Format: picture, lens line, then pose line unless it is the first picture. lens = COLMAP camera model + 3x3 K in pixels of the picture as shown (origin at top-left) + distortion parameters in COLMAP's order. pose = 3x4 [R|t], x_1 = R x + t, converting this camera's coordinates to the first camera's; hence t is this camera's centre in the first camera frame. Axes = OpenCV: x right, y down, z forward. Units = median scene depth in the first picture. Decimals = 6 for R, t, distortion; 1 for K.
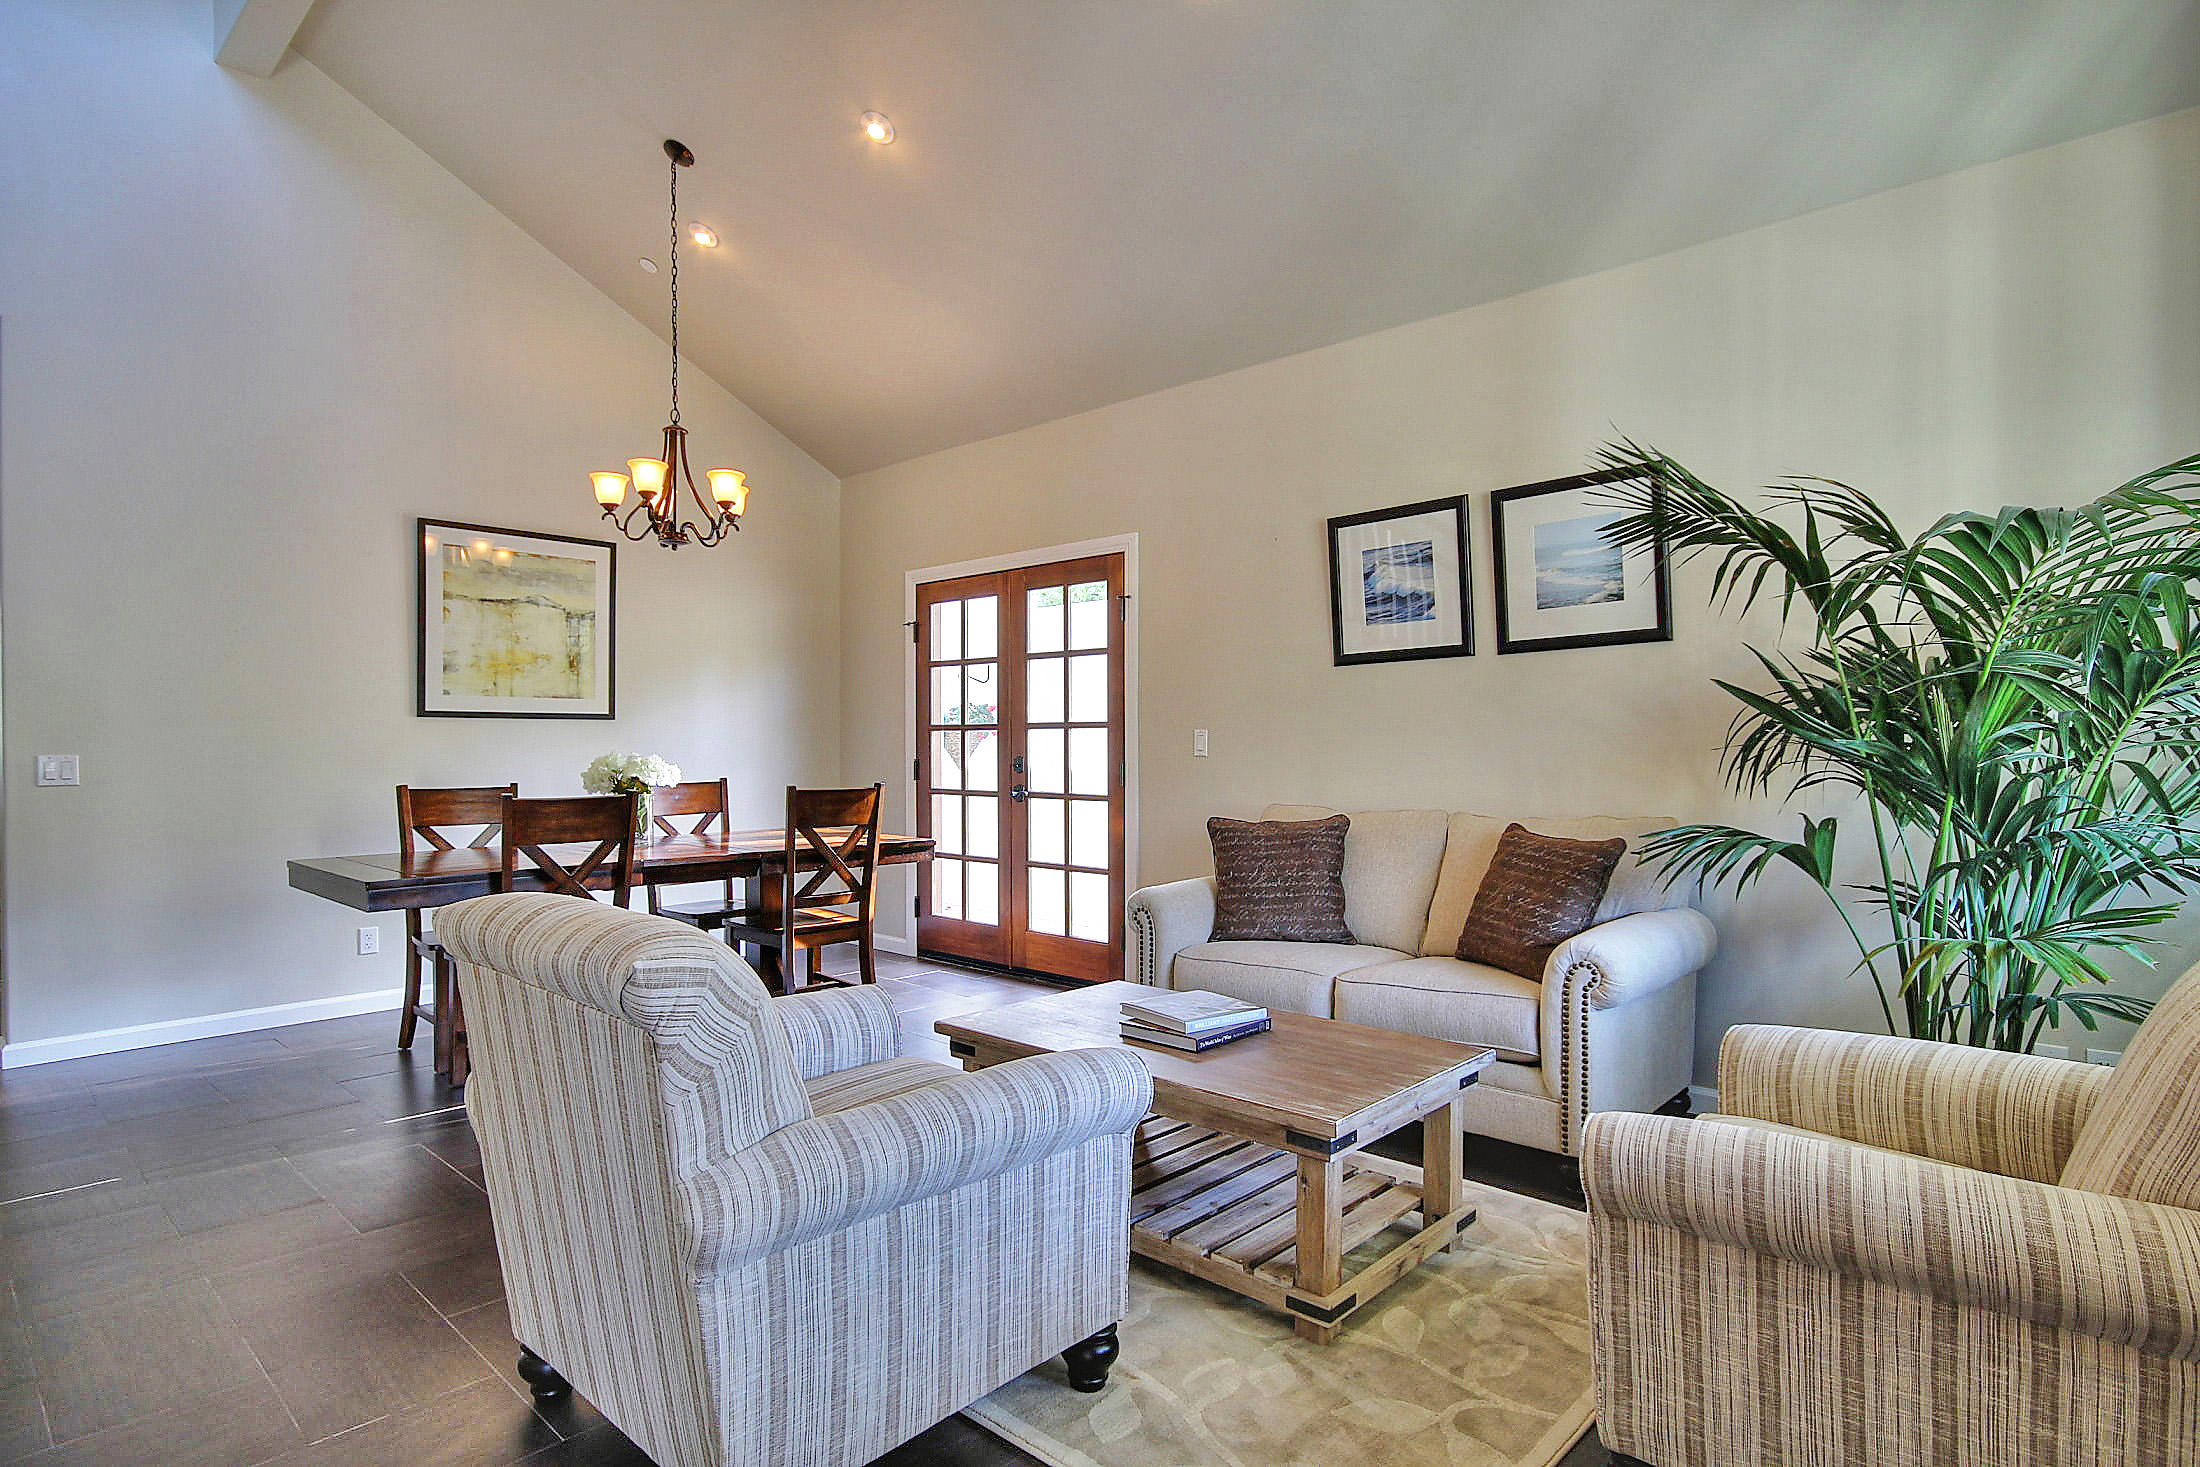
lens RADIAL K [[1123.8, 0, 1123.2], [0, 1123.8, 738.9], [0, 0, 1]] dist [0.001615, 0.000584]
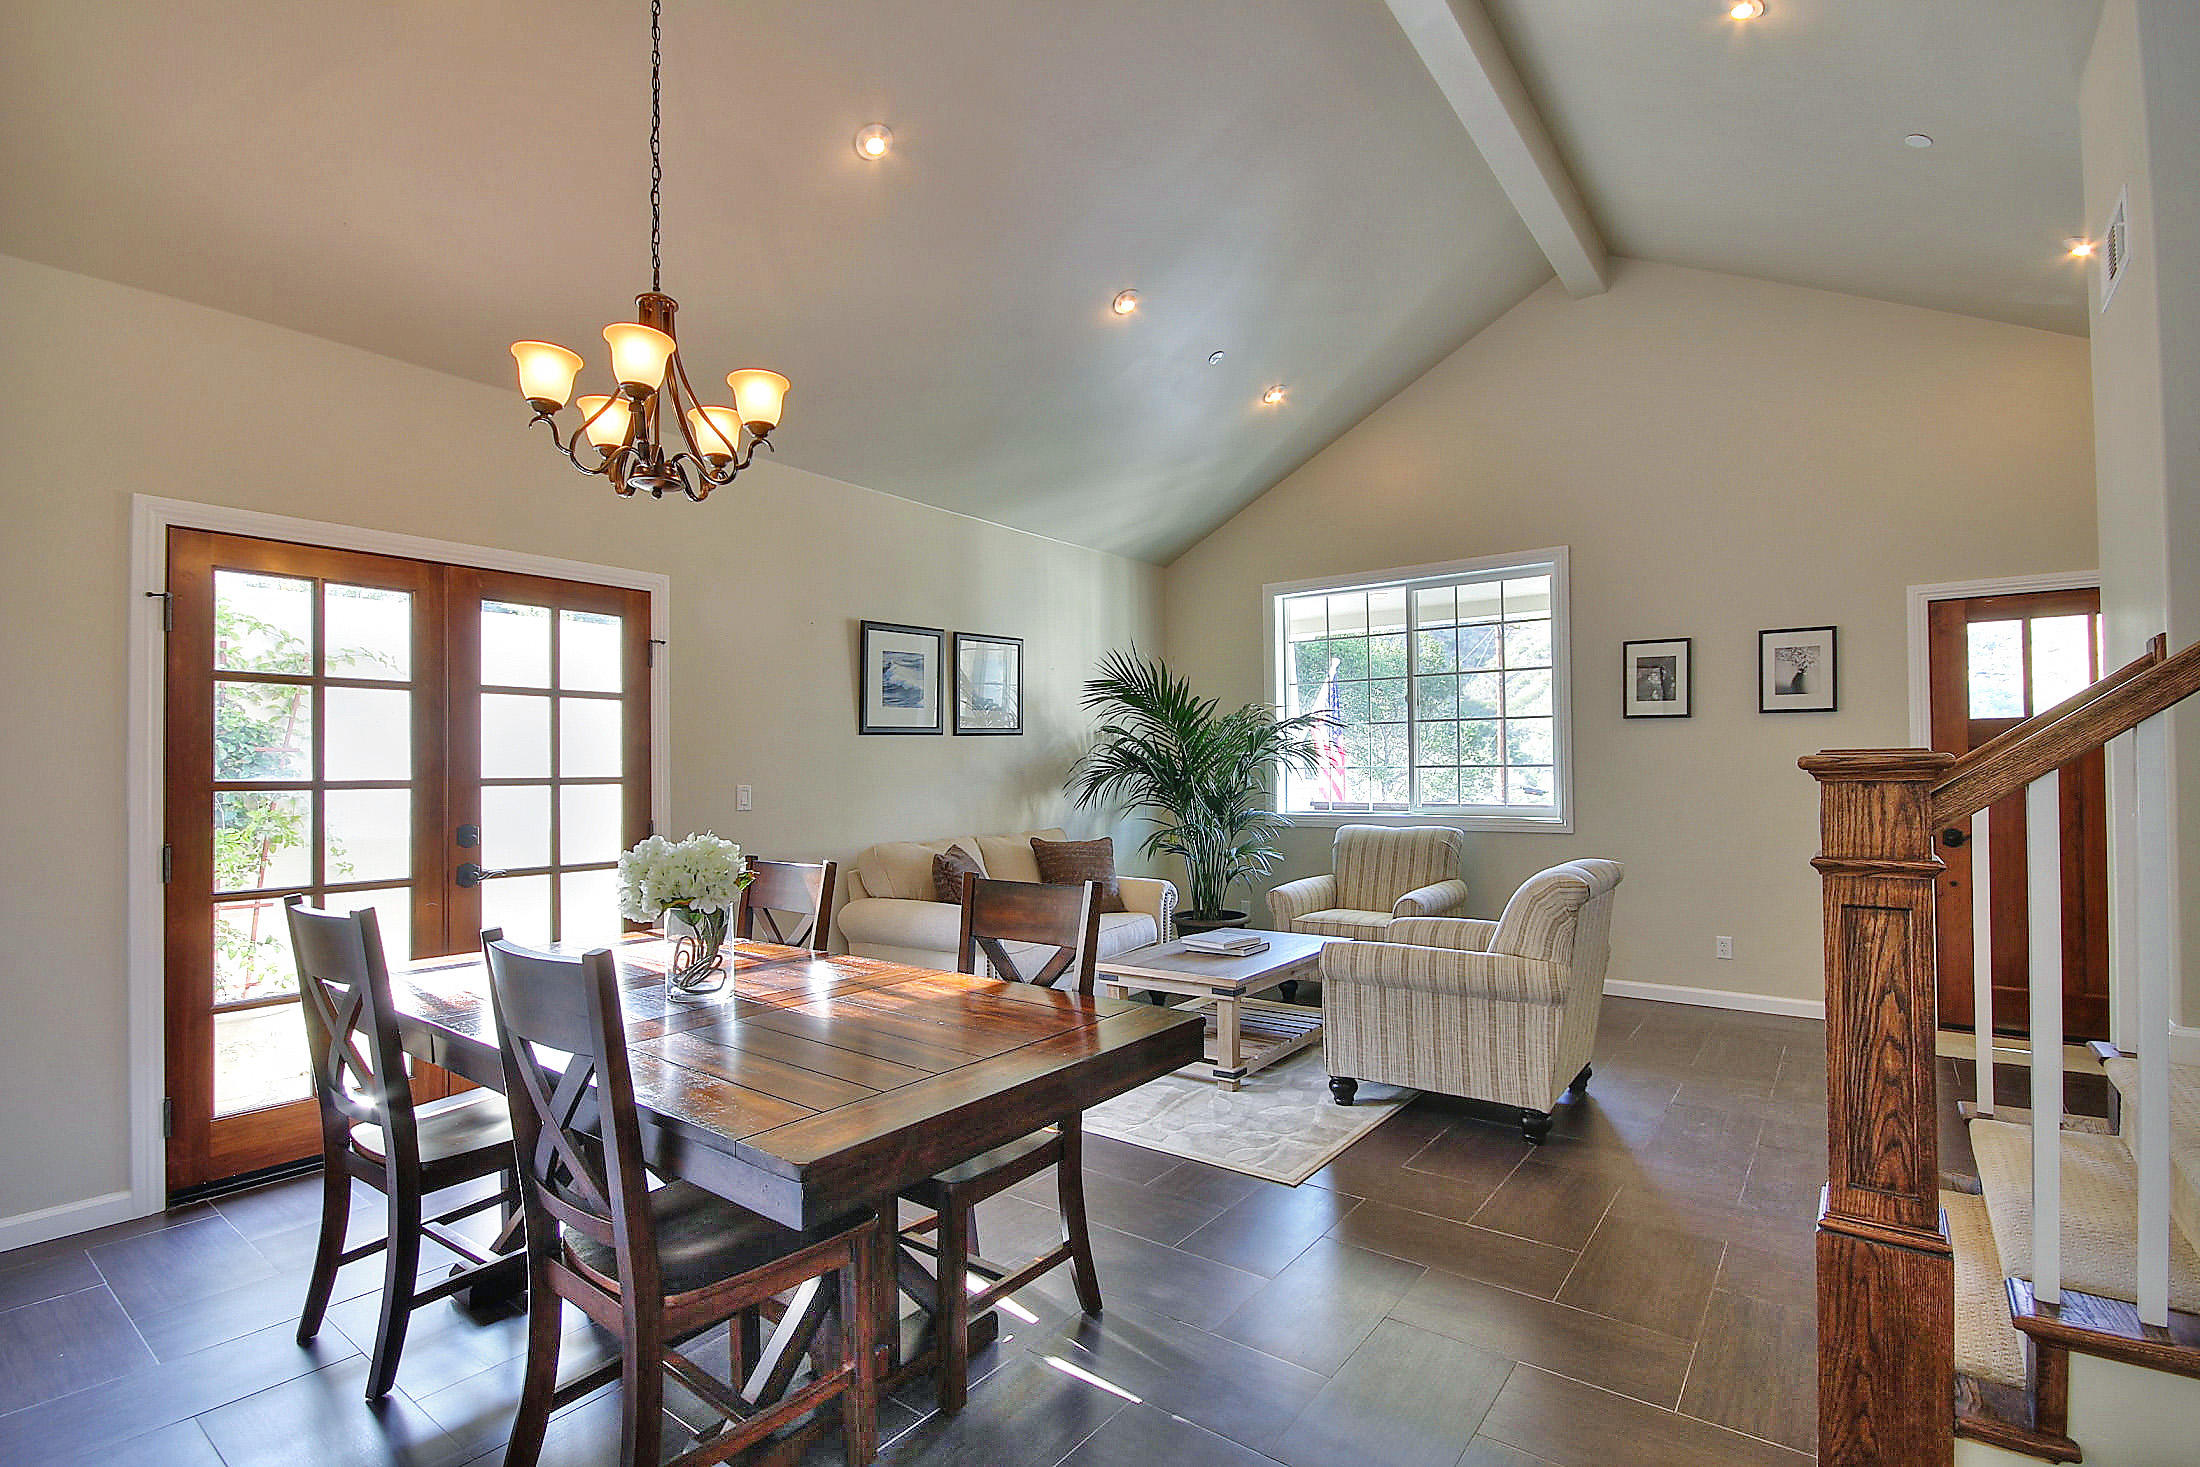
lens RADIAL K [[1024.3, 0, 1120.7], [0, 1024.3, 761.1], [0, 0, 1]] dist [-0.001751, -0.000228]
pose [[-0.100268, 0.016102, 0.994830, -1.047705], [0.010712, 0.999829, -0.015103, -0.014331], [-0.994903, 0.009143, -0.100424, 0.858127]]
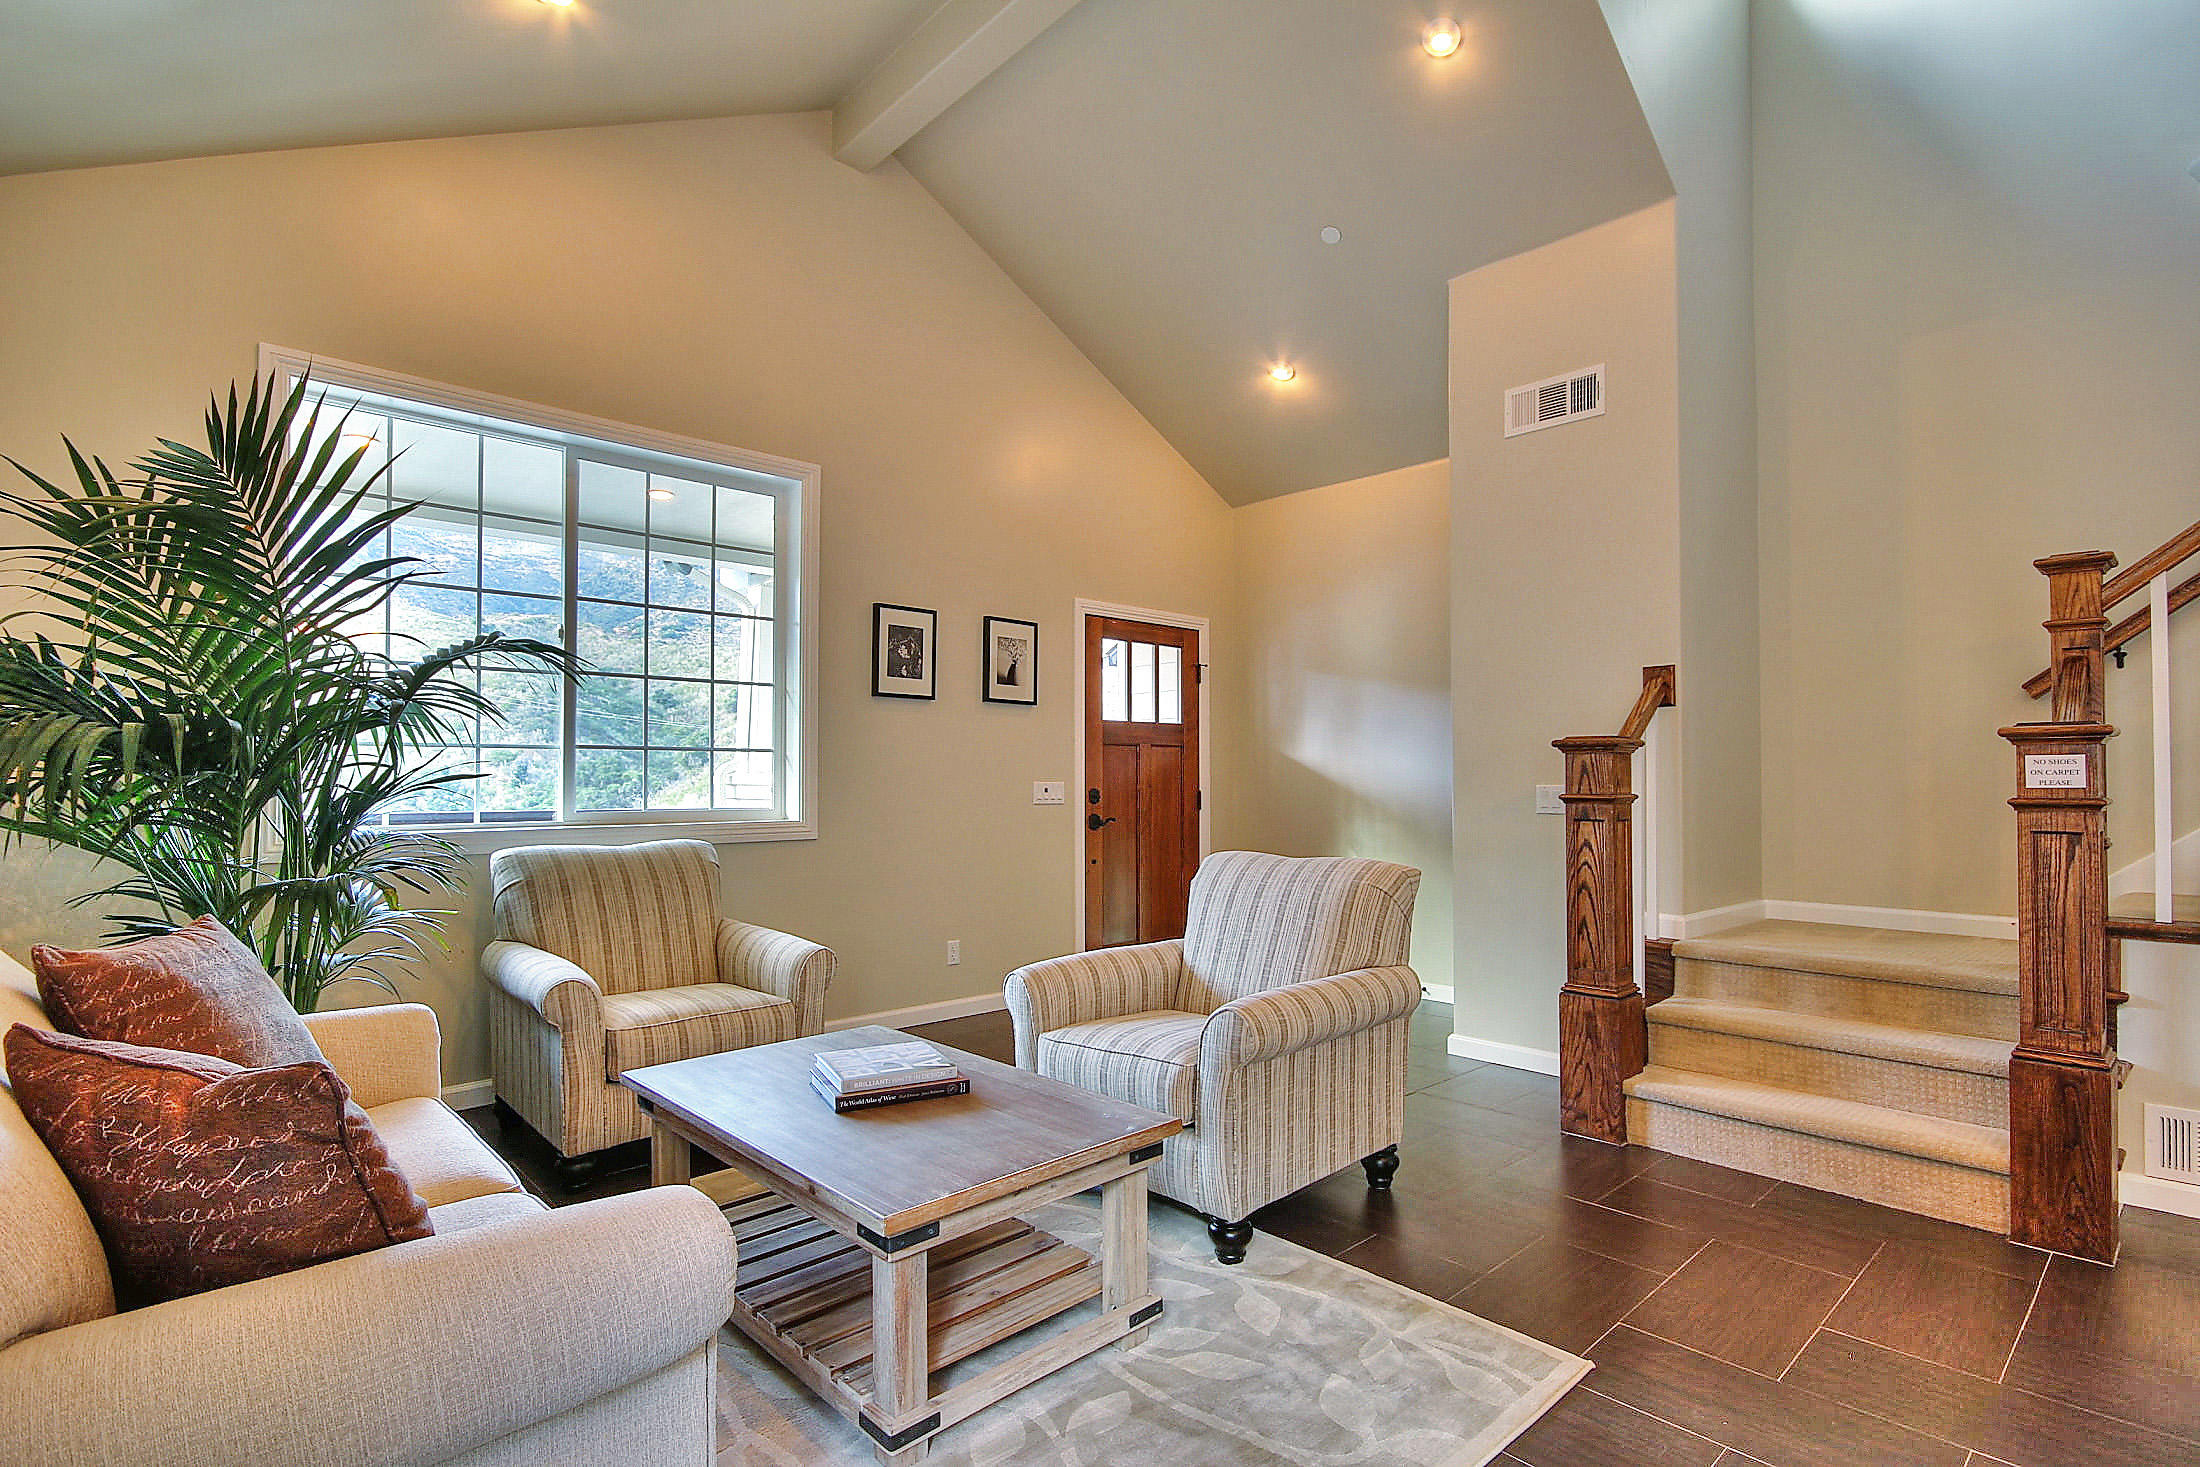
lens RADIAL K [[1053.3, 0, 1093.8], [0, 1053.3, 763.8], [0, 0, 1]] dist [-0.037004, -0.000017]
pose [[-0.996033, 0.008222, 0.088606, -0.118662], [0.006863, 0.999854, -0.015634, 0.009707], [-0.088722, -0.014964, -0.995944, 1.172084]]
